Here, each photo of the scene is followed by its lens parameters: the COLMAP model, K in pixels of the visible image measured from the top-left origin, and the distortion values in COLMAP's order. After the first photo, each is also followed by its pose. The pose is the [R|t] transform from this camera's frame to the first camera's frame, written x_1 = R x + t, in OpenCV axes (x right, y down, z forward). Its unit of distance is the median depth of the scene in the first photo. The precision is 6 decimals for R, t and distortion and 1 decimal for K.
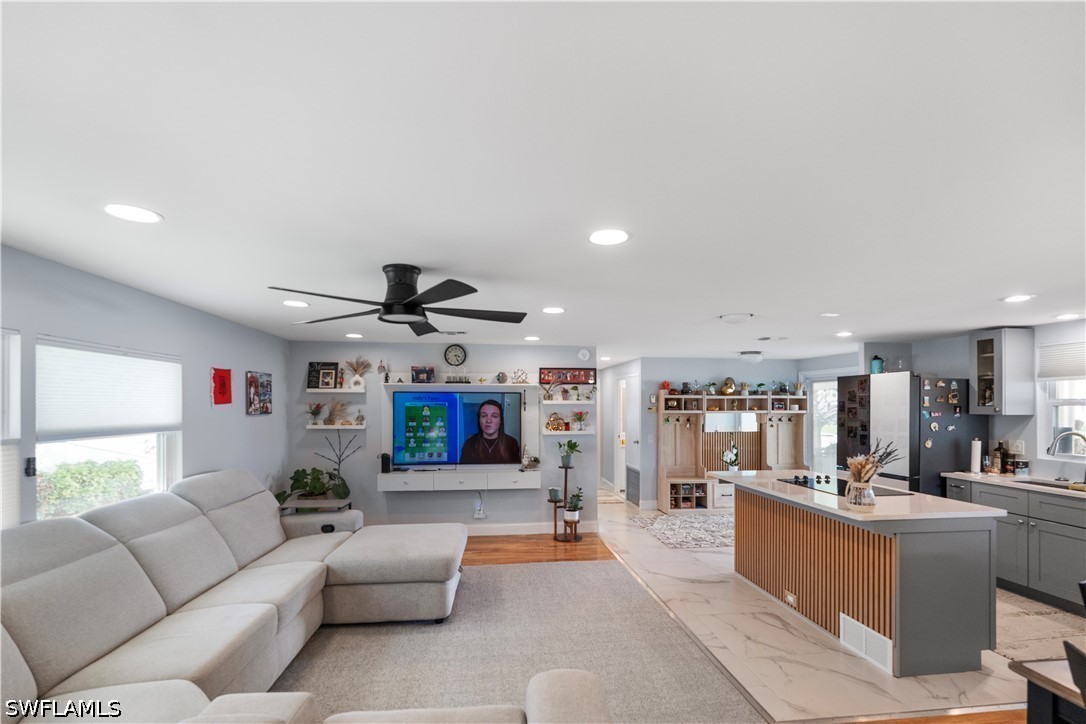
lens RADIAL K [[489.8, 0, 544.9], [0, 489.8, 400.9], [0, 0, 1]] dist [-0.003247, 0.000123]
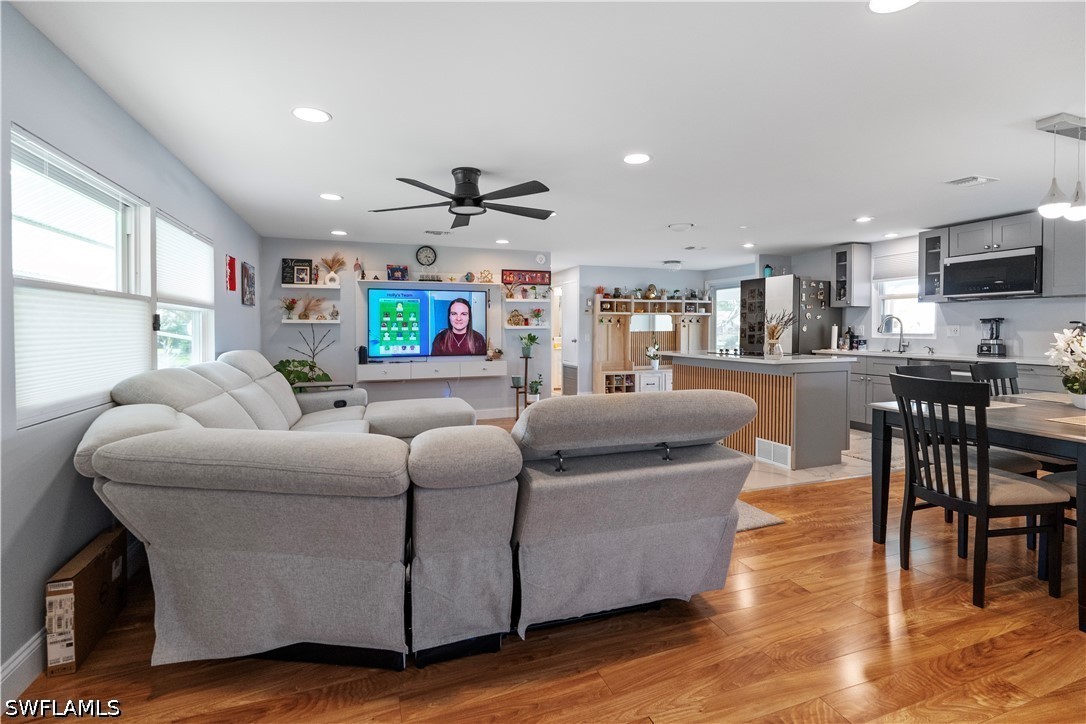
lens RADIAL K [[502.6, 0, 552.3], [0, 502.6, 338.8], [0, 0, 1]] dist [-0.006929, -0.000128]
pose [[0.973880, -0.010481, 0.226822, -0.159988], [0.003473, 0.999505, 0.031275, 0.054721], [-0.227038, -0.029670, 0.973434, -0.146224]]
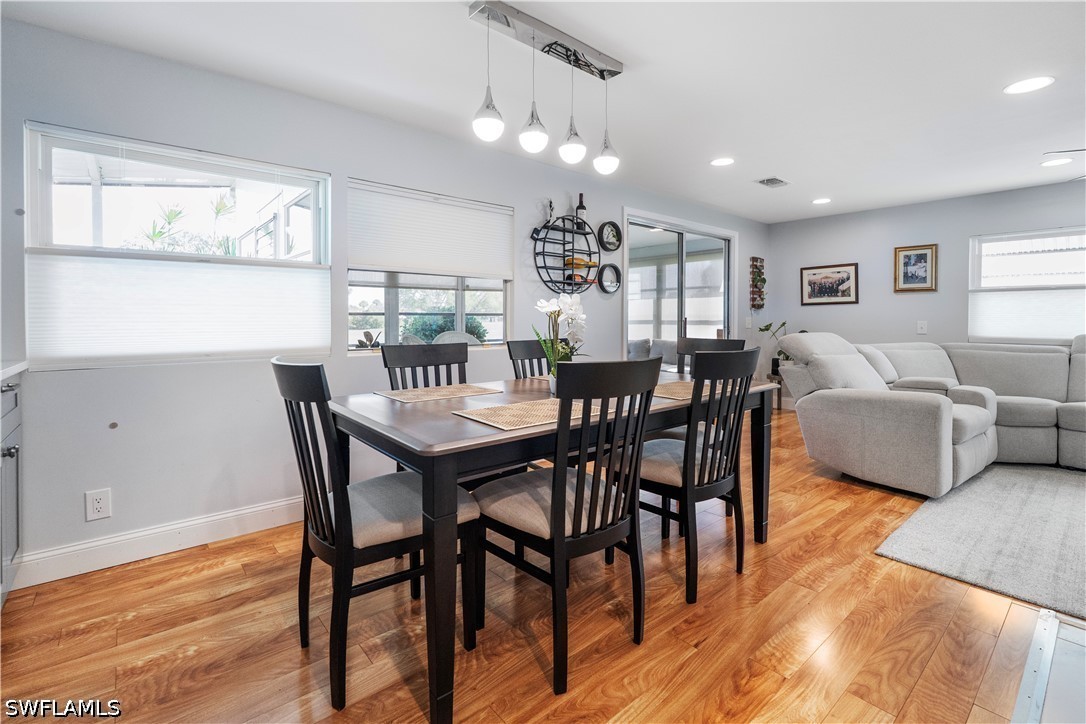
lens RADIAL K [[490.8, 0, 539.7], [0, 490.8, 321.2], [0, 0, 1]] dist [-0.000672, 0.000918]
pose [[-0.839360, -0.002460, -0.543570, 0.618960], [-0.001511, 0.999996, -0.002193, 0.082852], [0.543574, -0.001019, -0.839361, 0.479660]]
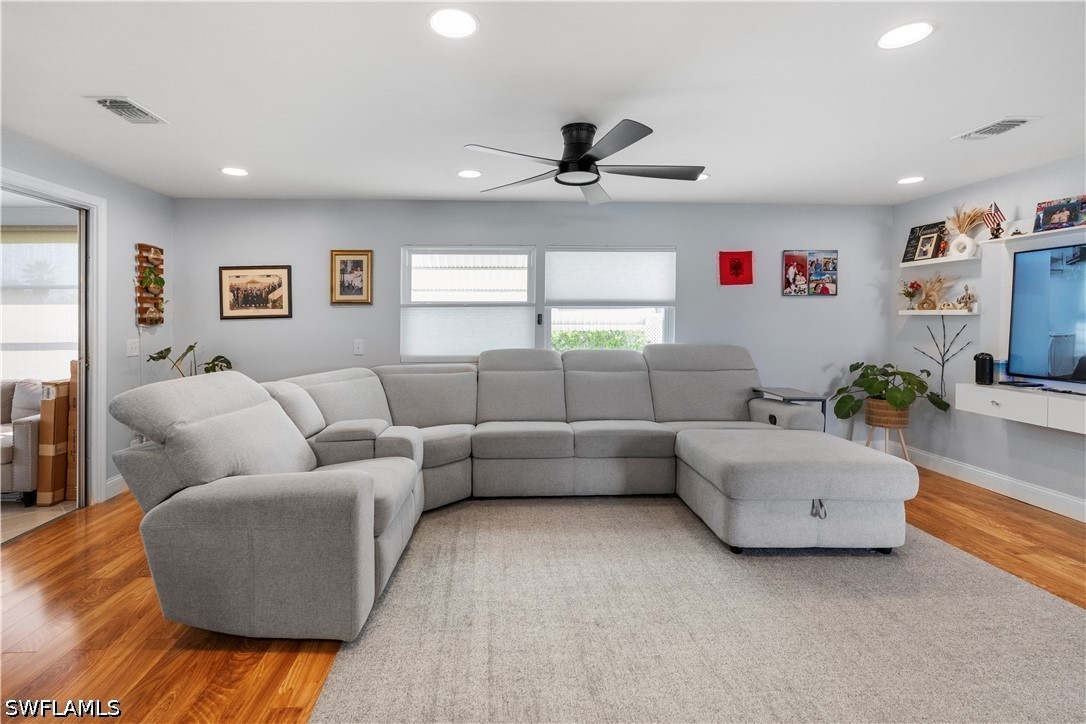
lens RADIAL K [[511.6, 0, 515.4], [0, 511.6, 327.0], [0, 0, 1]] dist [-0.003983, 0.000113]
pose [[-0.080518, 0.017963, -0.996591, 0.341420], [0.011062, 0.999792, 0.017127, 0.051561], [0.996692, -0.009646, -0.080700, 0.418786]]
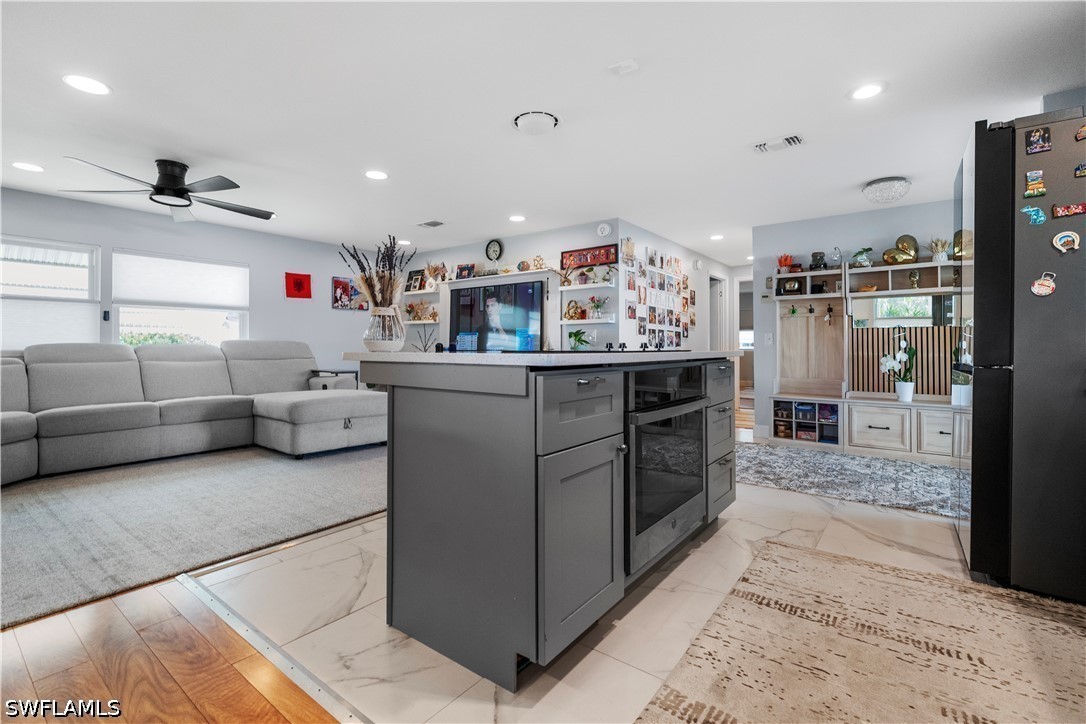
lens RADIAL K [[491.1, 0, 546.3], [0, 491.1, 337.9], [0, 0, 1]] dist [-0.000131, 0.000020]
pose [[0.712142, -0.015069, -0.701874, 0.607655], [0.008006, 0.999879, -0.013343, 0.103911], [0.701990, 0.003883, 0.712176, 0.329230]]
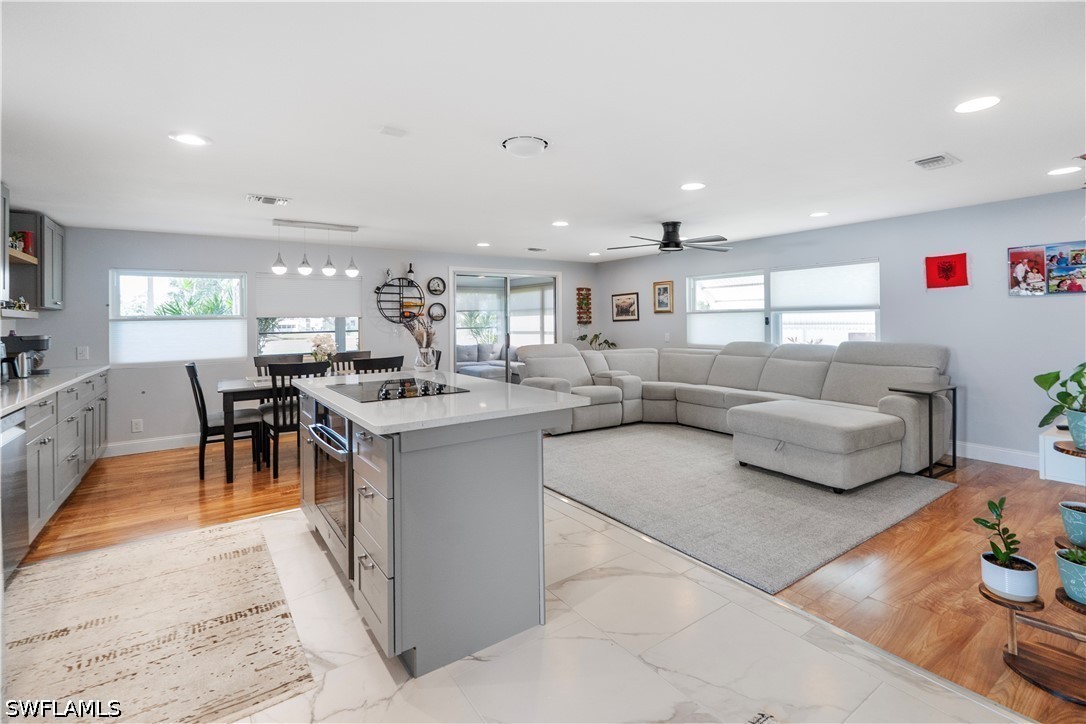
lens RADIAL K [[495.9, 0, 541.7], [0, 495.9, 312.0], [0, 0, 1]] dist [0.000490, -0.000662]
pose [[-0.889455, 0.003856, -0.457006, 0.463193], [0.016674, 0.999572, -0.024017, 0.051610], [0.456718, -0.028982, -0.889139, 1.090267]]
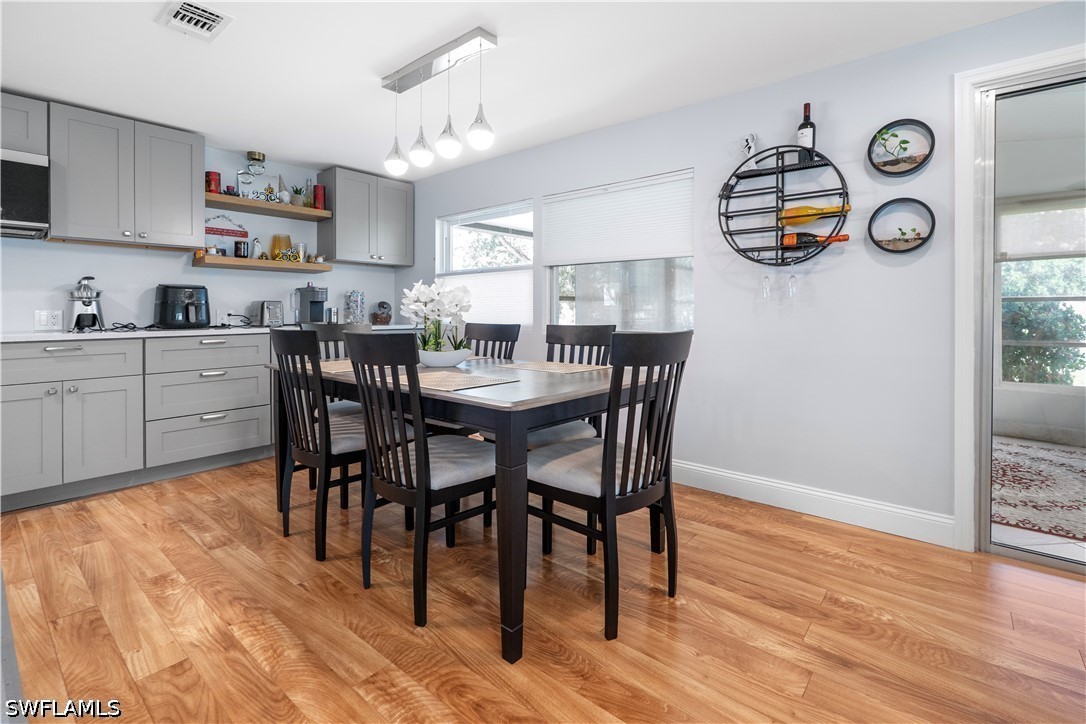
lens RADIAL K [[500.0, 0, 558.1], [0, 500.0, 308.2], [0, 0, 1]] dist [0.000911, 0.000454]
pose [[-0.684170, -0.000597, 0.729322, 0.046534], [-0.009121, 0.999928, -0.007738, 0.088270], [-0.729265, -0.011946, -0.684127, 0.396710]]
